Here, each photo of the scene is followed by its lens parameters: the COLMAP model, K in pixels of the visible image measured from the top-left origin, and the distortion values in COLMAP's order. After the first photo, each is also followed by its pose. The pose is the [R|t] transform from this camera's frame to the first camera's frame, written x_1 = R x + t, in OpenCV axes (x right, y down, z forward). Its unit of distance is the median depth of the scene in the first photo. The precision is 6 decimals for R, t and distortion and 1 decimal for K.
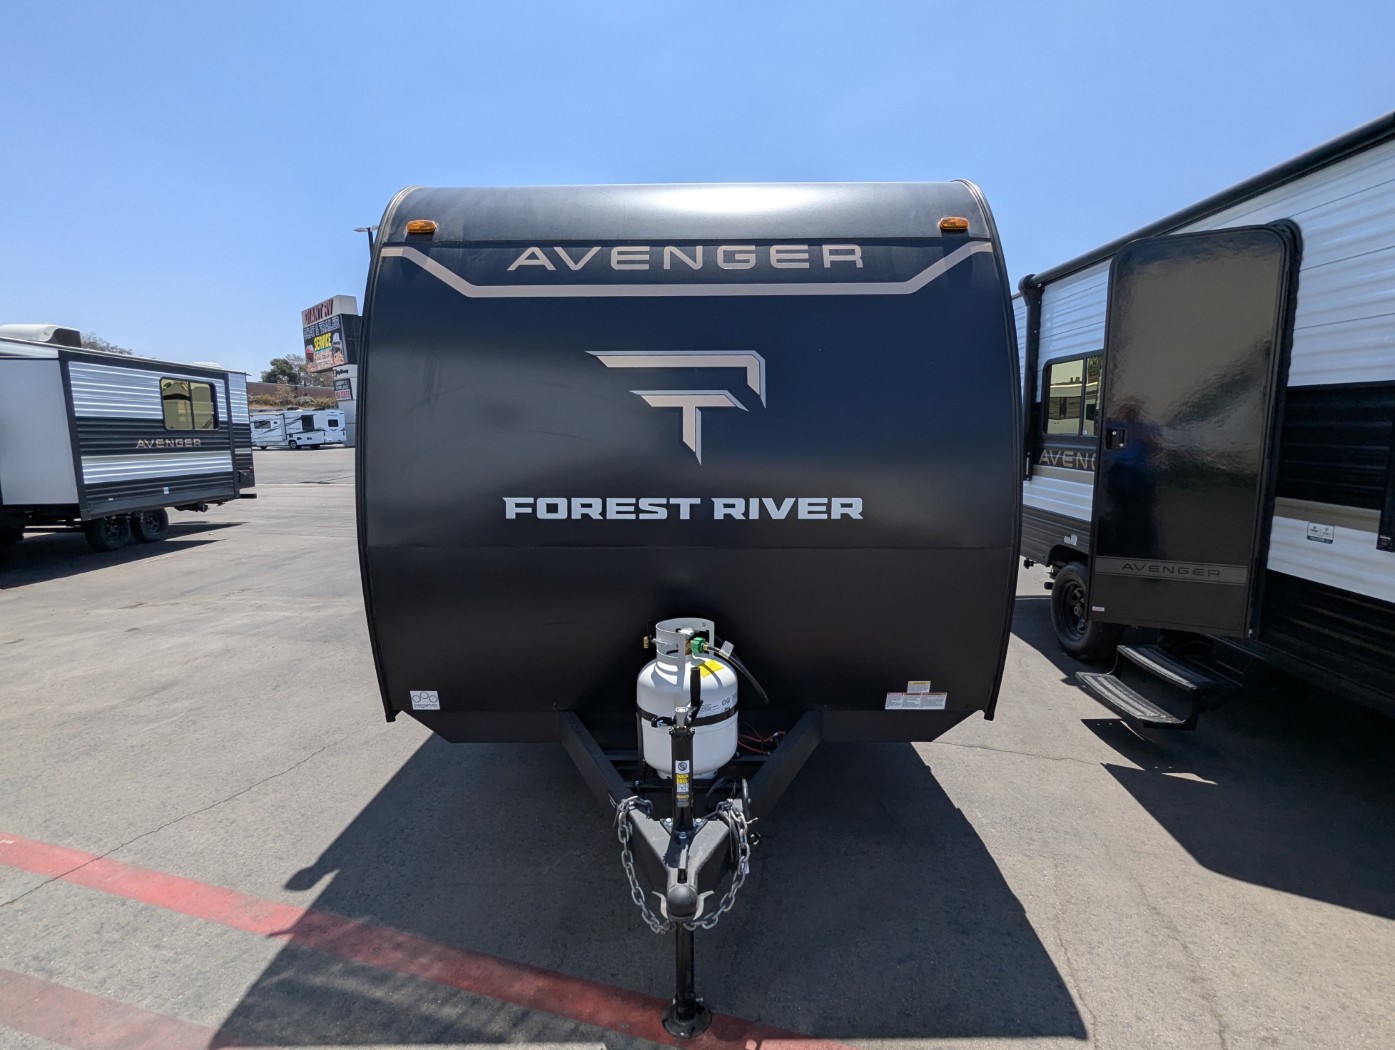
lens RADIAL K [[687.9, 0, 700.0], [0, 687.9, 535.1], [0, 0, 1]] dist [0.000068, -0.000072]
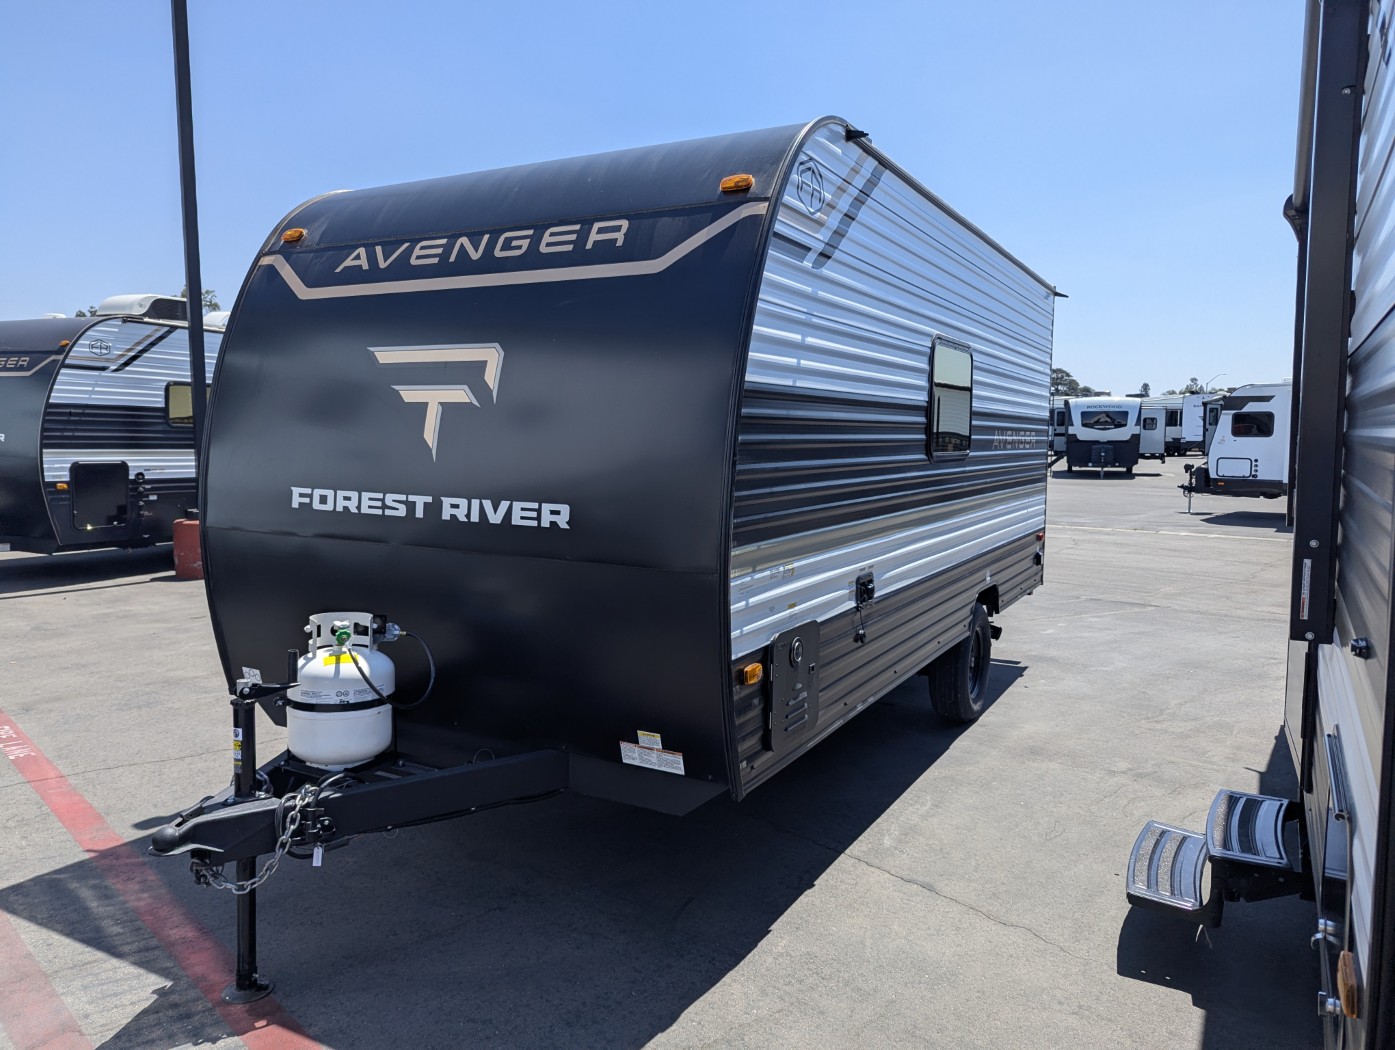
lens RADIAL K [[987.9, 0, 690.0], [0, 987.9, 519.4], [0, 0, 1]] dist [0.051673, -0.055728]
pose [[0.876337, 0.058225, -0.478167, 0.977744], [-0.089921, 0.994992, -0.043641, 0.006074], [0.473232, 0.081242, 0.877184, -0.041141]]
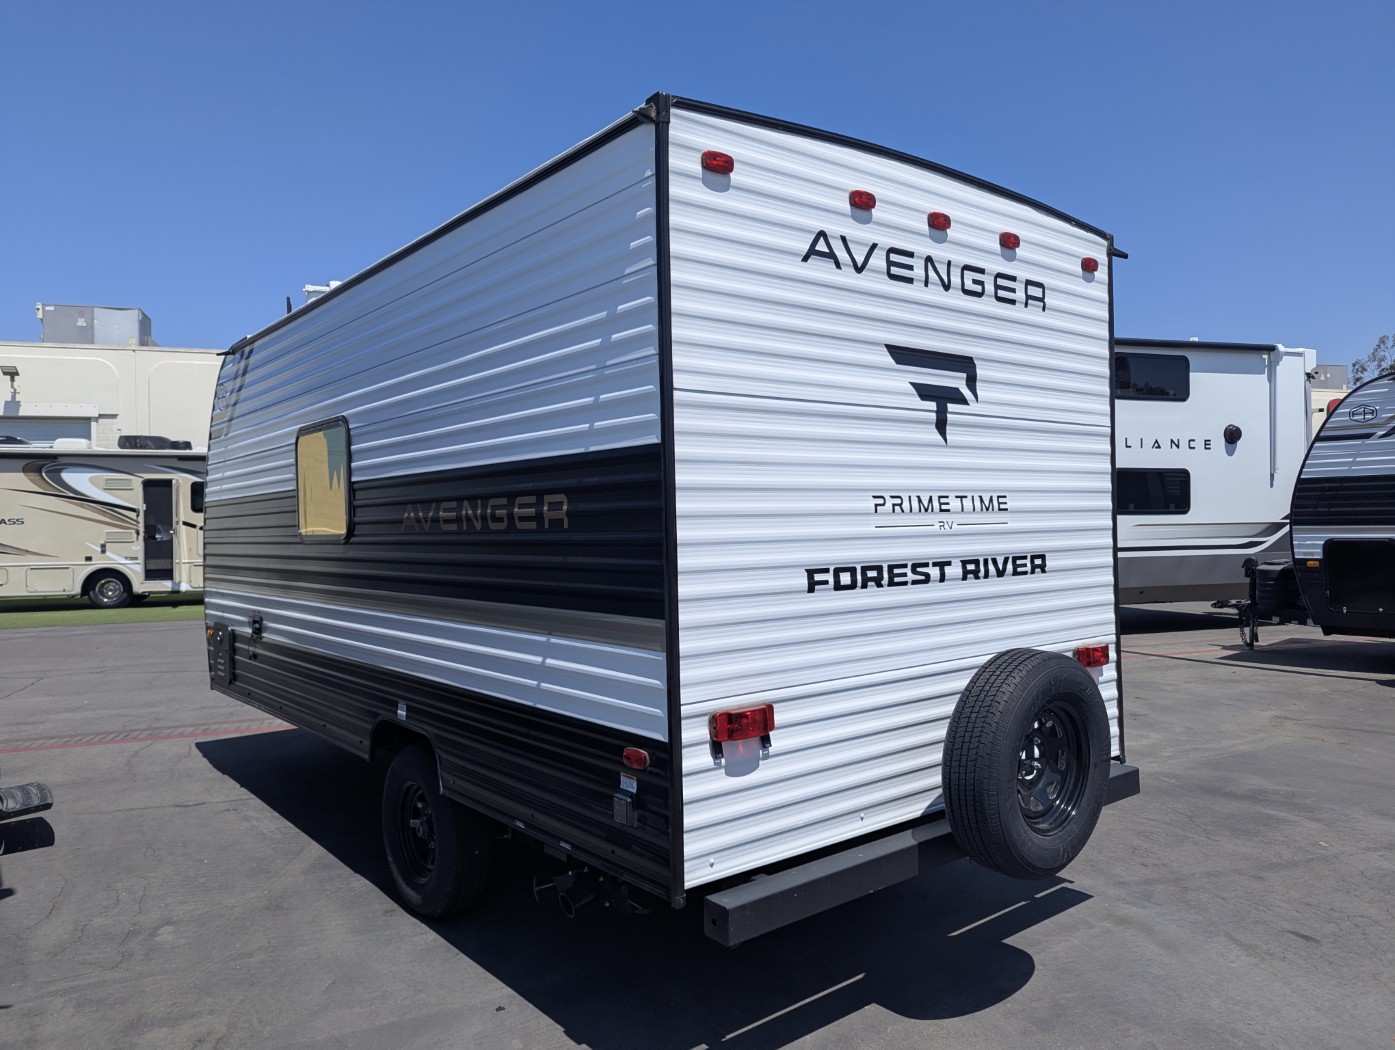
lens RADIAL K [[987.9, 0, 690.0], [0, 987.9, 519.4], [0, 0, 1]] dist [0.051673, -0.055728]
pose [[-0.777709, 0.023395, -0.628189, 1.150173], [-0.066253, 0.990691, 0.118917, -0.583637], [0.625124, 0.134102, -0.768919, 3.976293]]
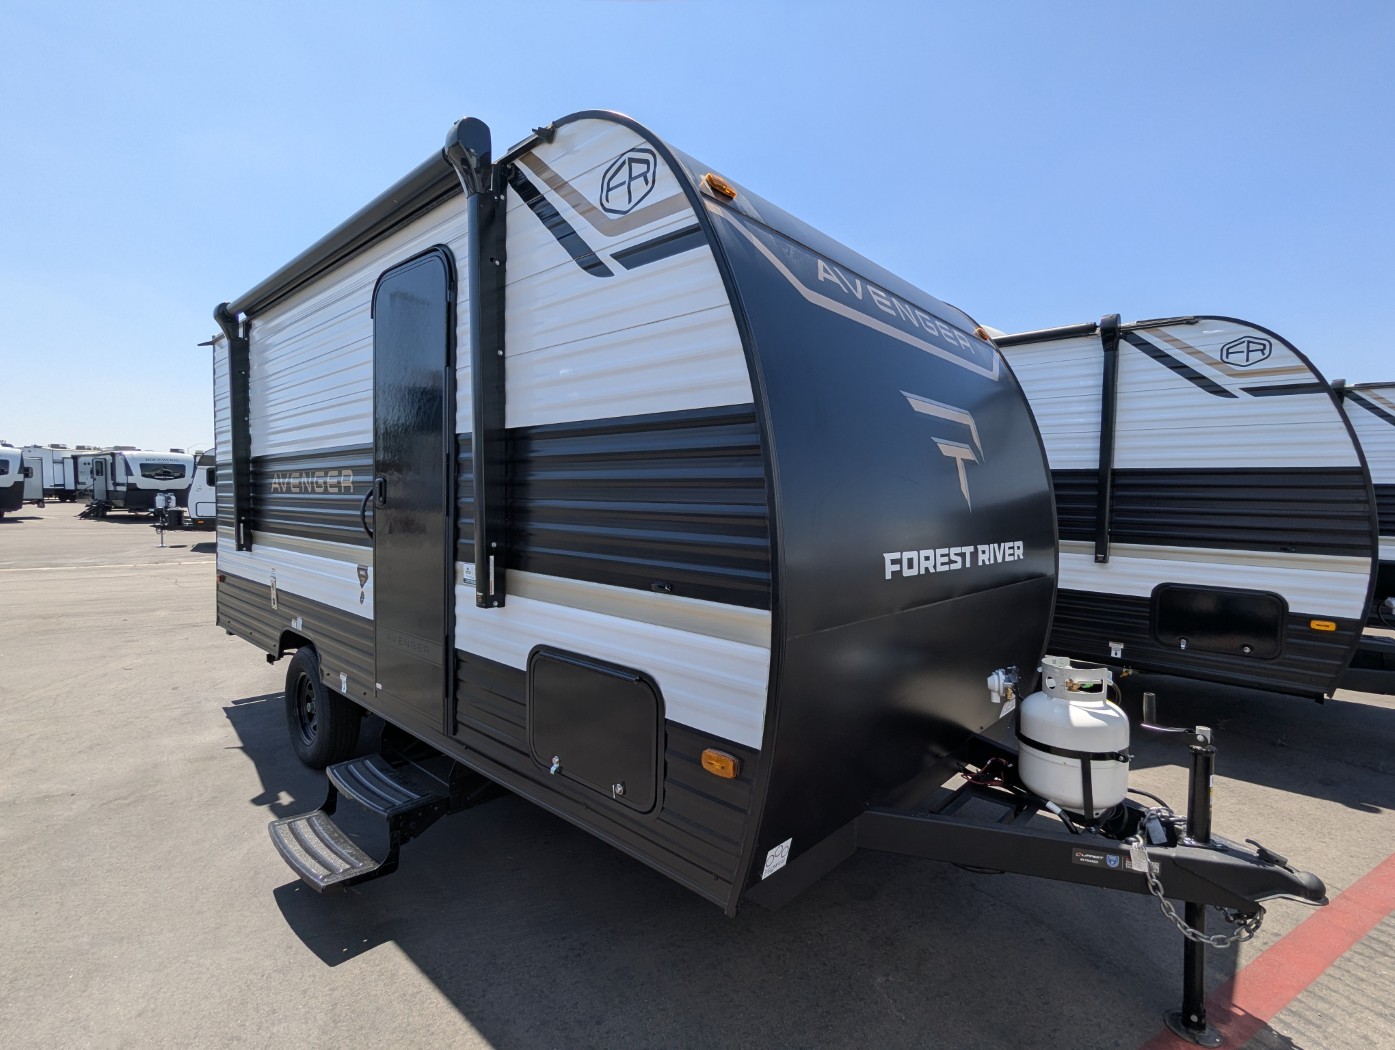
lens RADIAL K [[661.7, 0, 697.1], [0, 661.7, 531.0], [0, 0, 1]] dist [0.000807, 0.000313]
pose [[0.672475, -0.017699, 0.739908, -1.013603], [0.090274, 0.994211, -0.058264, -0.055319], [-0.734594, 0.105976, 0.670180, 0.633903]]
